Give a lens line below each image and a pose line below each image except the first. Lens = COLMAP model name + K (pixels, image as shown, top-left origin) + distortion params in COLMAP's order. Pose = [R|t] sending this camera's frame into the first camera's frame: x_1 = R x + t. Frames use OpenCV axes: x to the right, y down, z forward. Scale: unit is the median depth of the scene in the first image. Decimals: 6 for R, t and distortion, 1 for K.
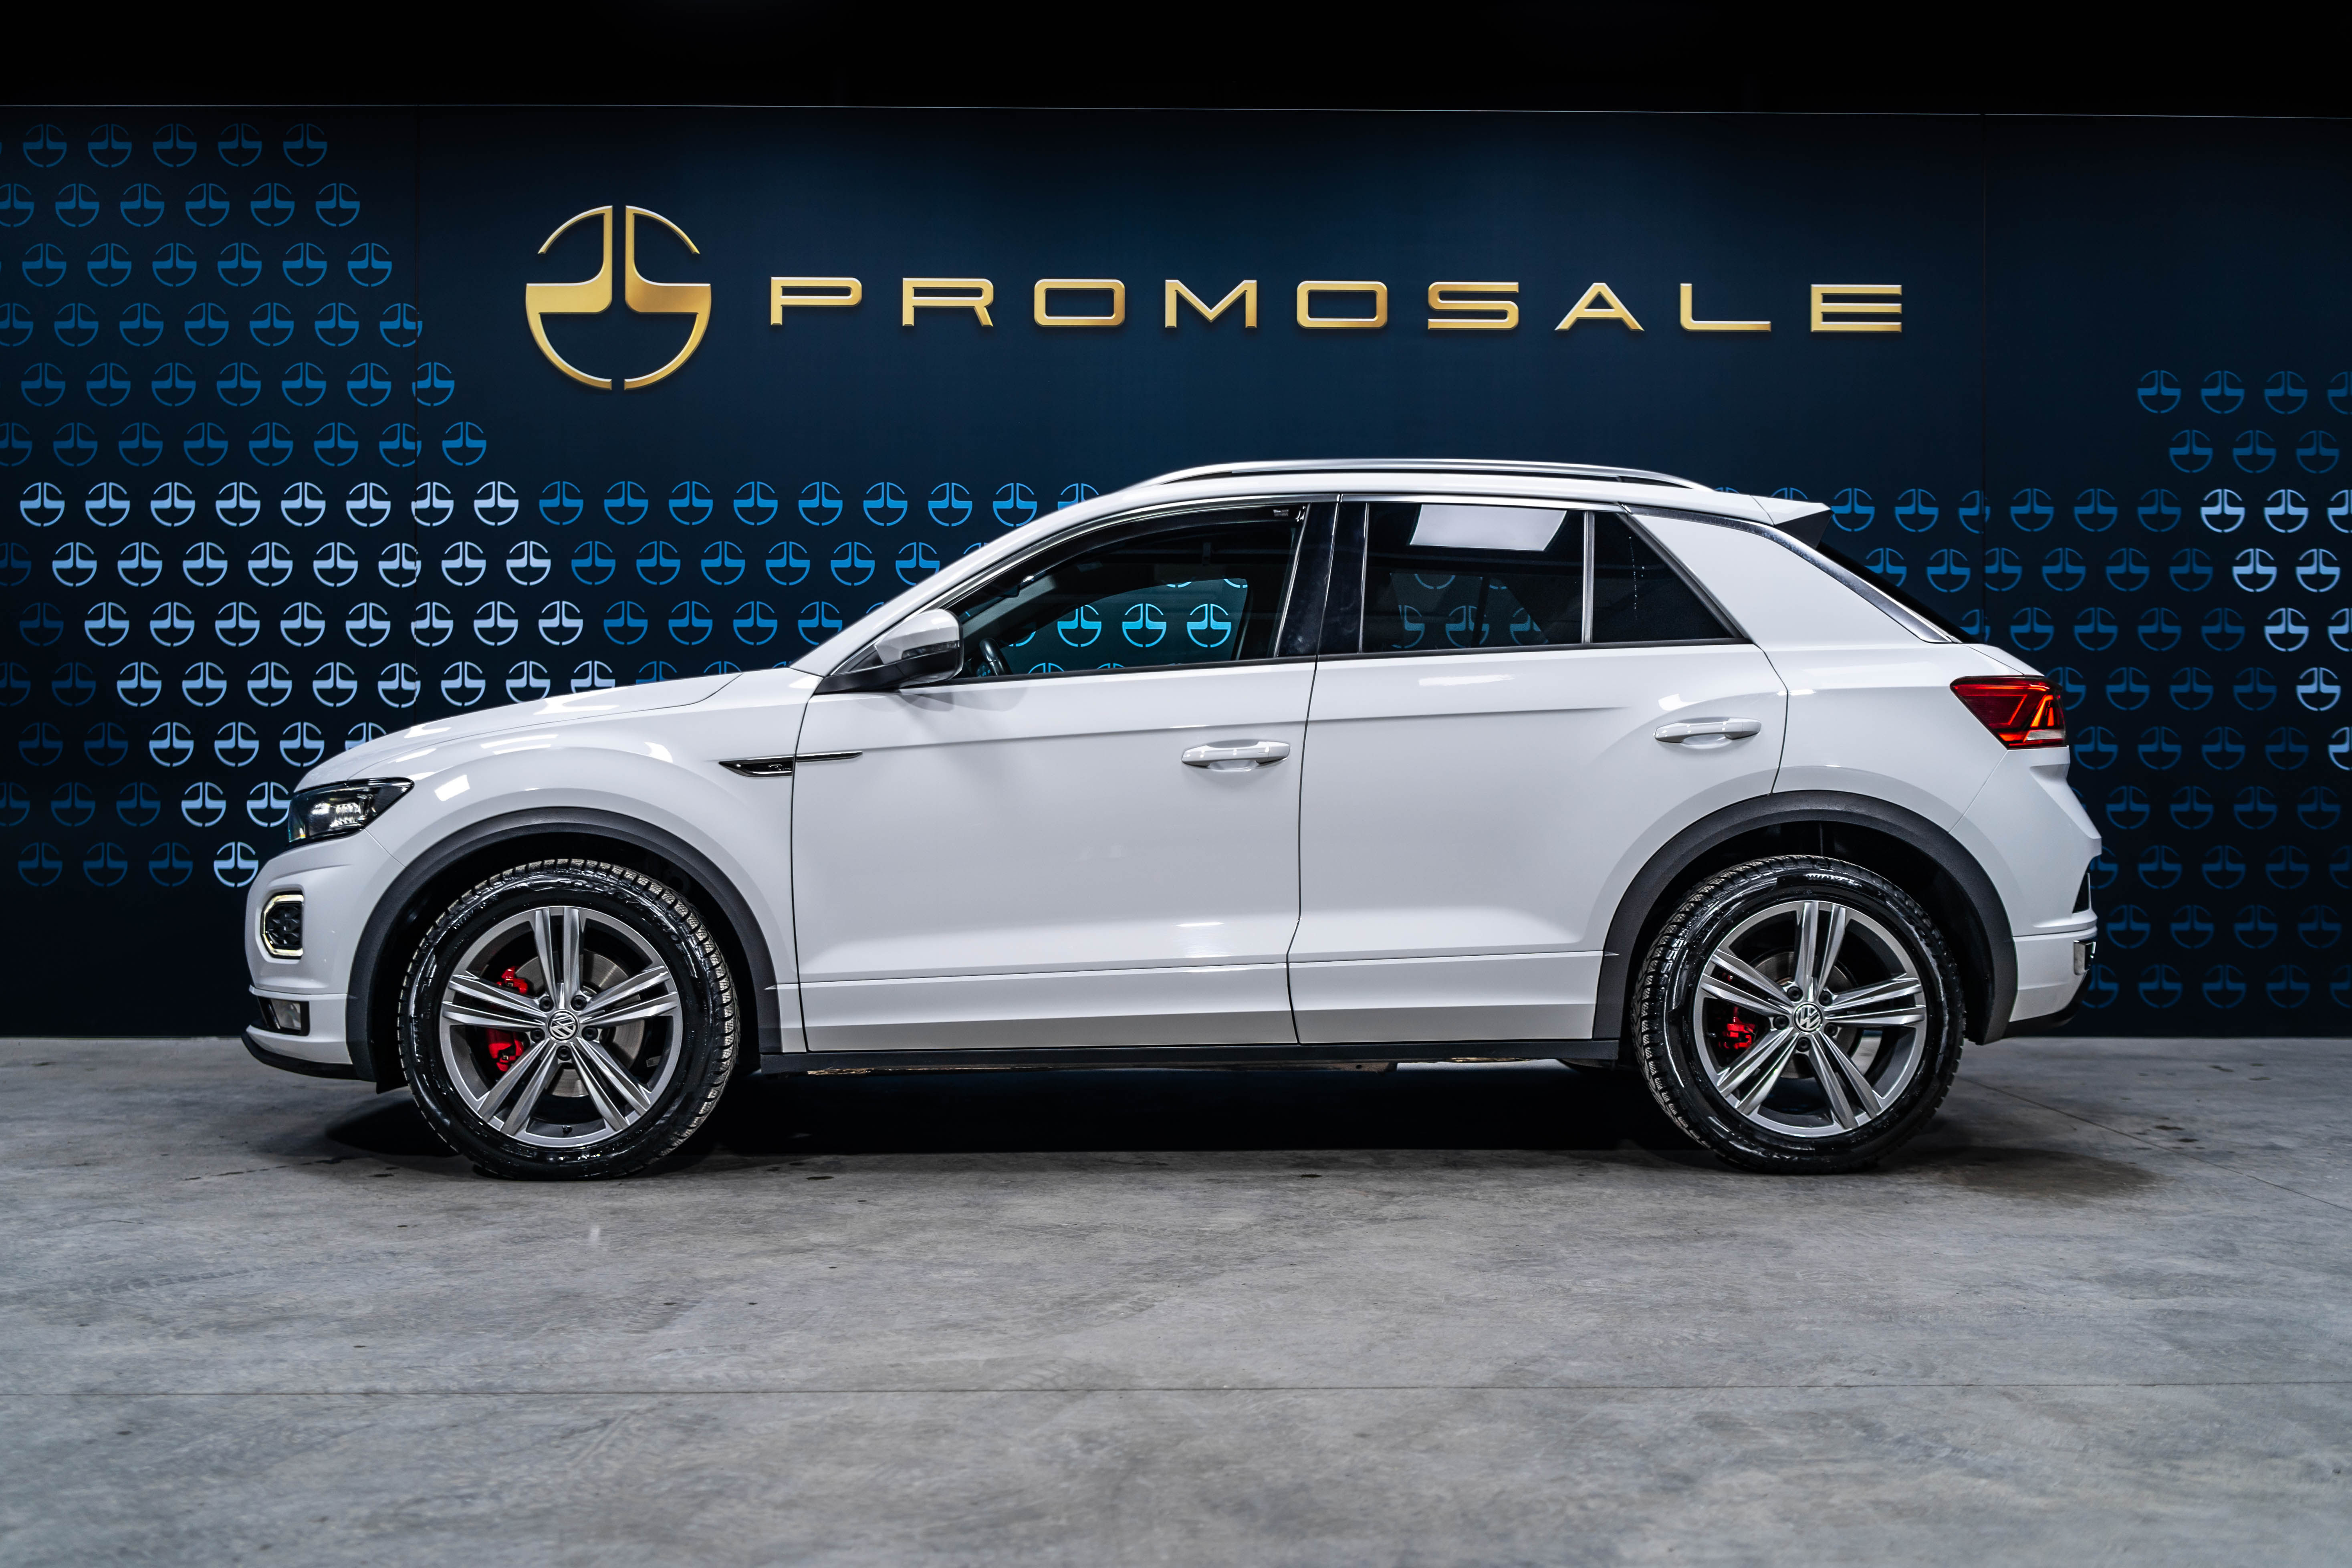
lens RADIAL K [[2301.7, 0, 1200.2], [0, 2301.7, 784.6], [0, 0, 1]] dist [-0.004836, -0.007586]
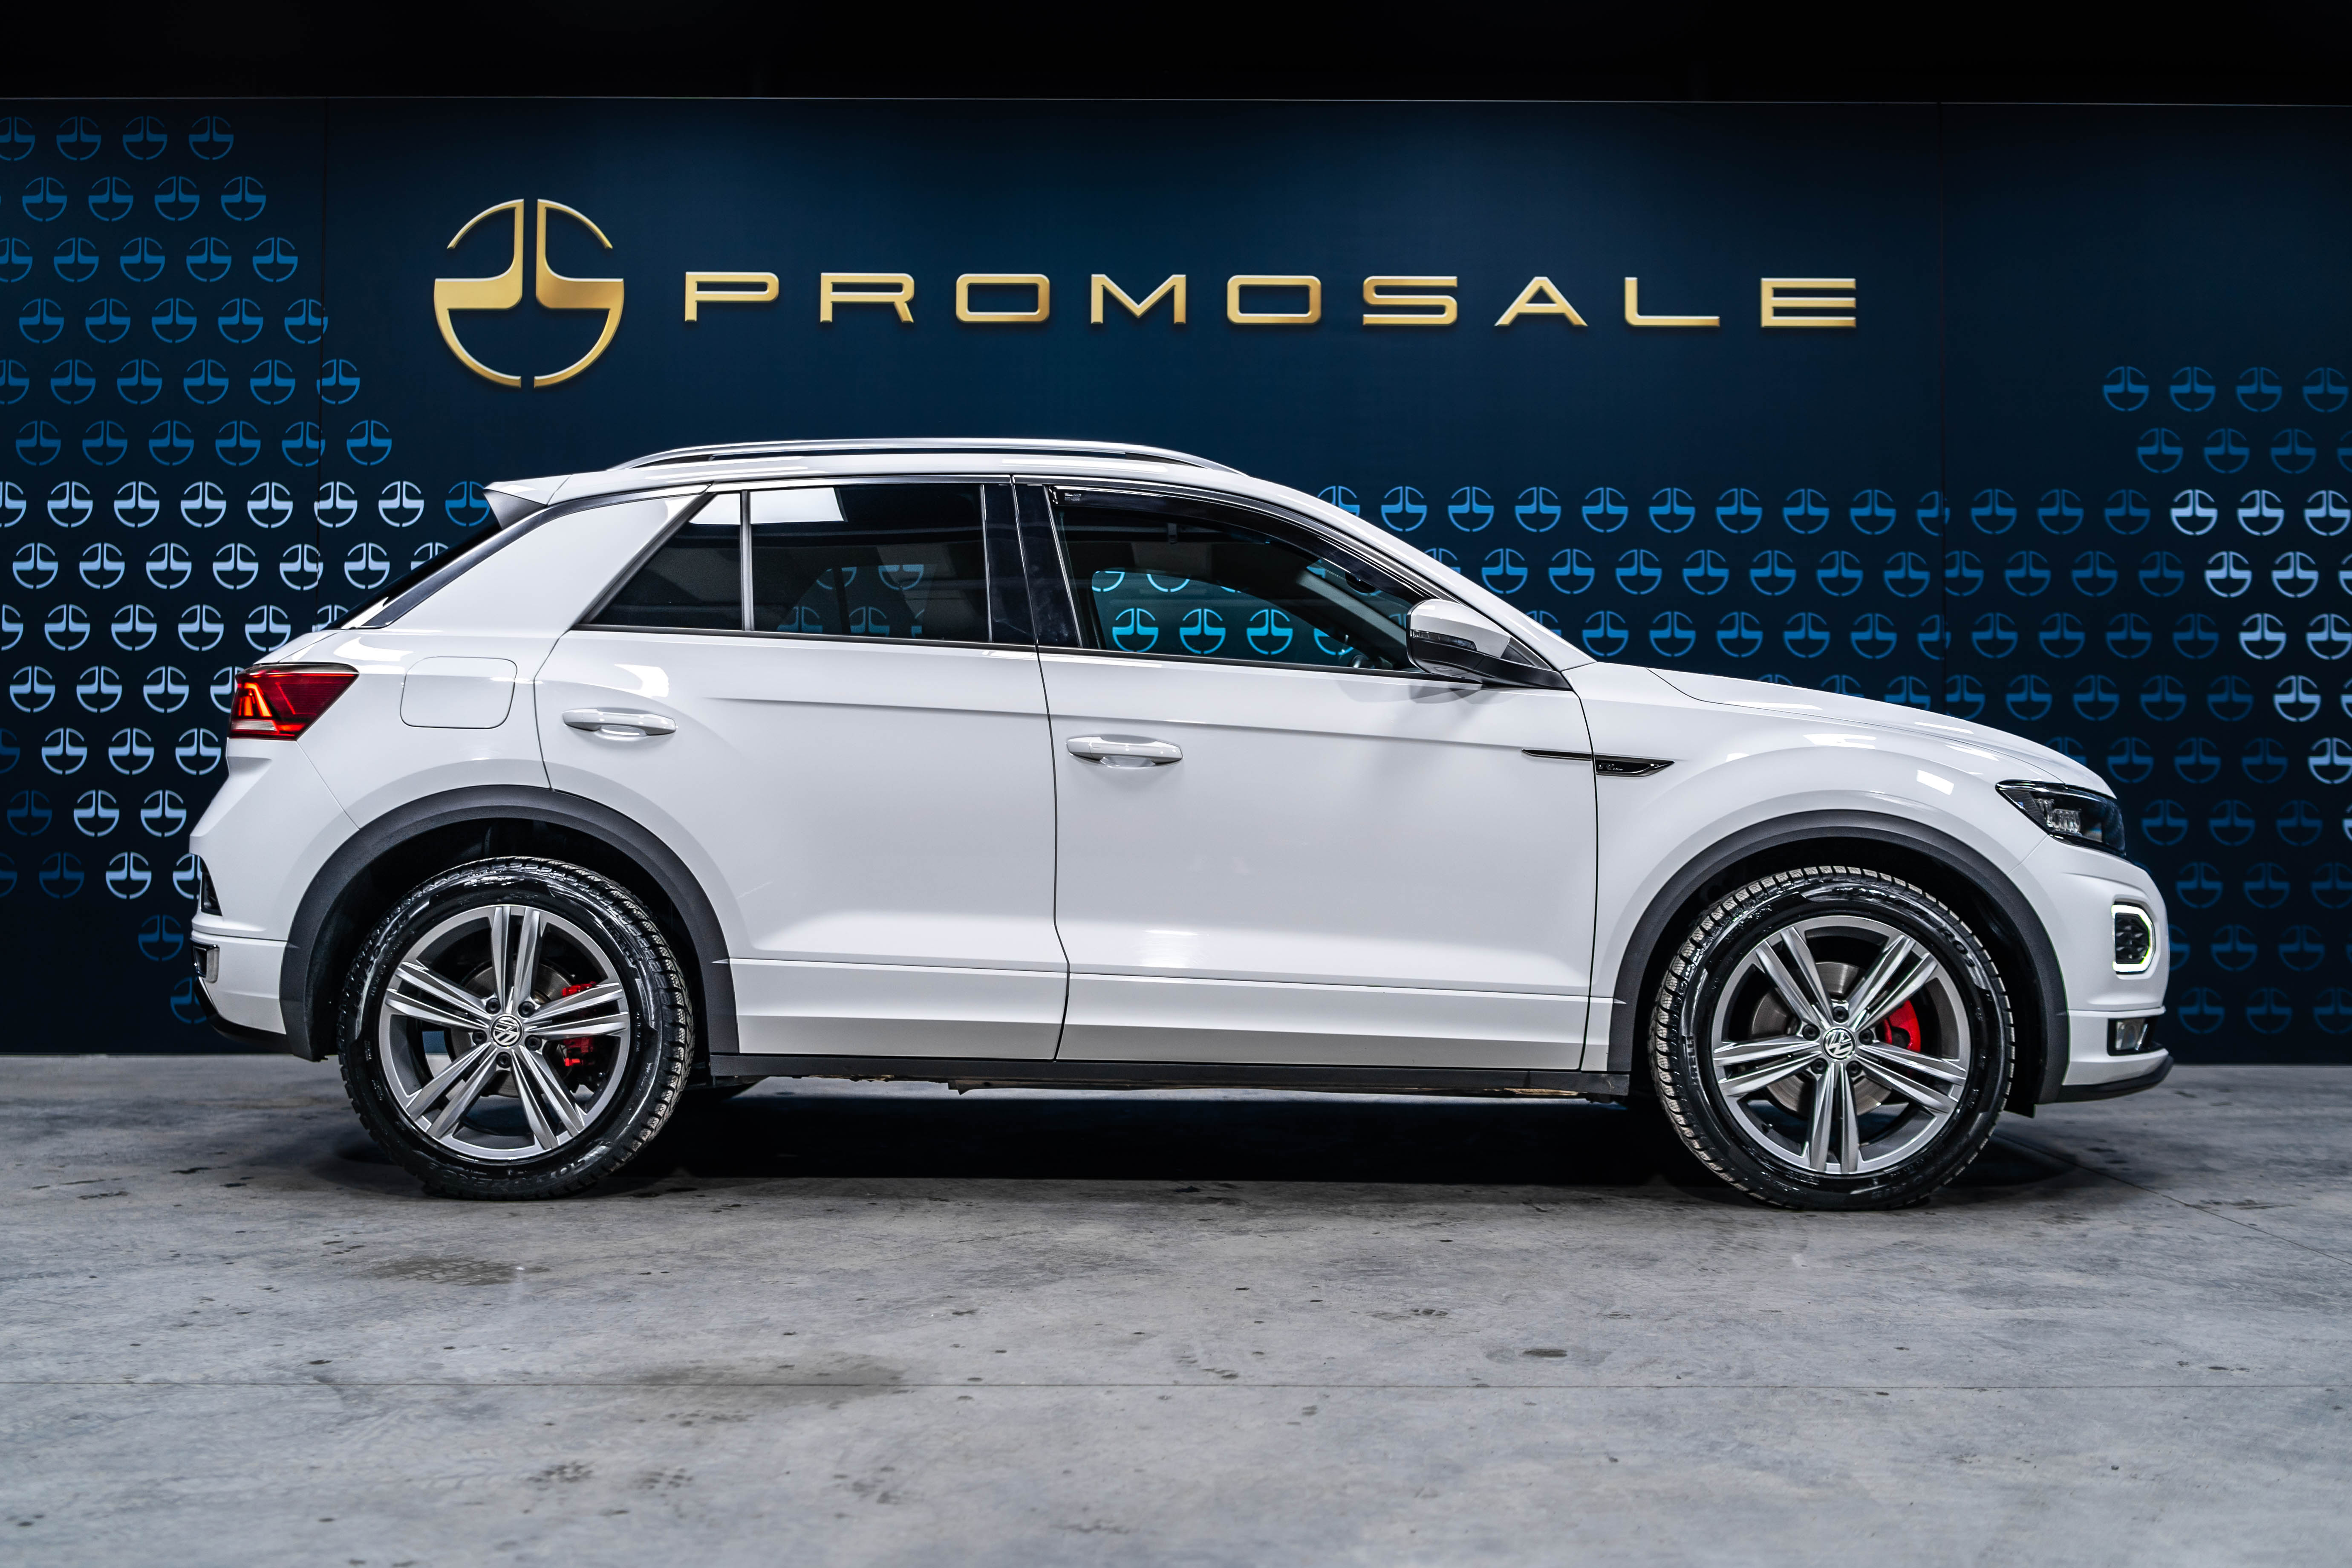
lens RADIAL K [[2448.0, 0, 1180.5], [0, 2448.0, 730.8], [0, 0, 1]] dist [-0.004112, -0.007533]
pose [[0.999865, 0.002016, -0.016305, 0.046017], [-0.002566, 0.999425, -0.033798, 0.008693], [0.016228, 0.033835, 0.999296, -0.026701]]
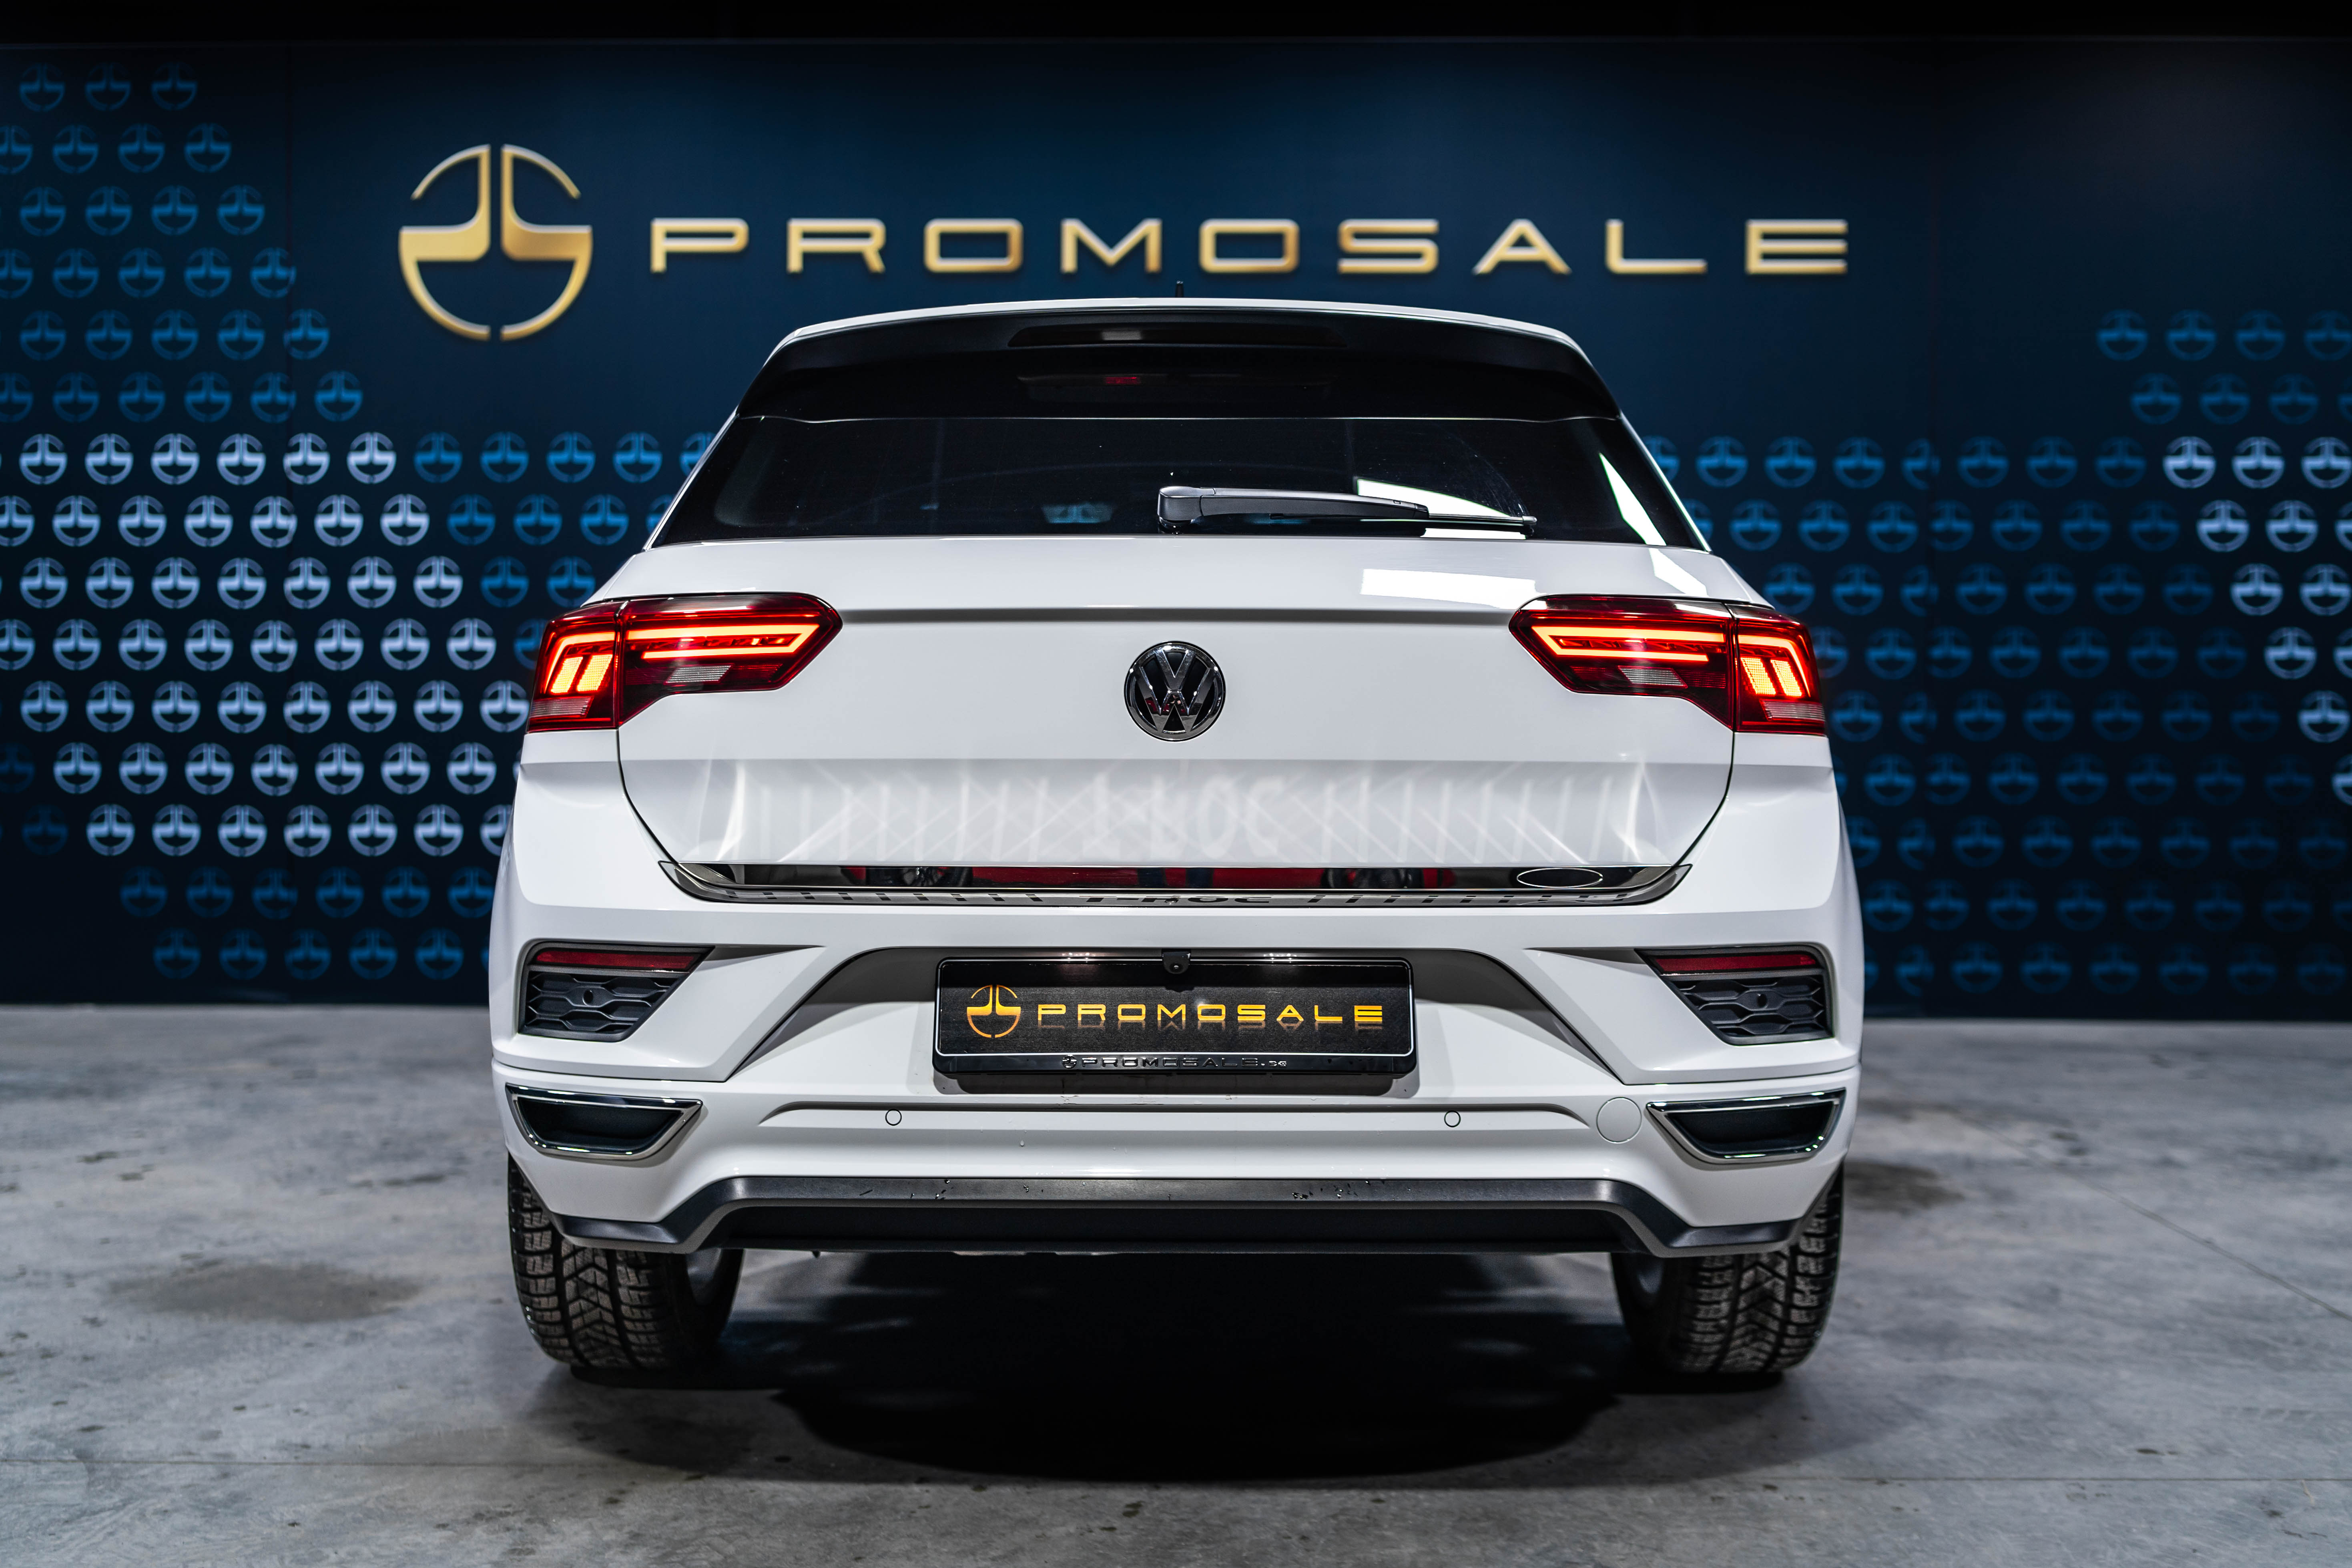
lens RADIAL K [[2300.5, 0, 1198.9], [0, 2300.5, 780.2], [0, 0, 1]] dist [-0.006281, -0.003468]
pose [[0.999230, 0.003965, -0.039037, 0.091678], [-0.002931, 0.999644, 0.026515, -0.015613], [0.039129, -0.026380, 0.998886, 0.052773]]
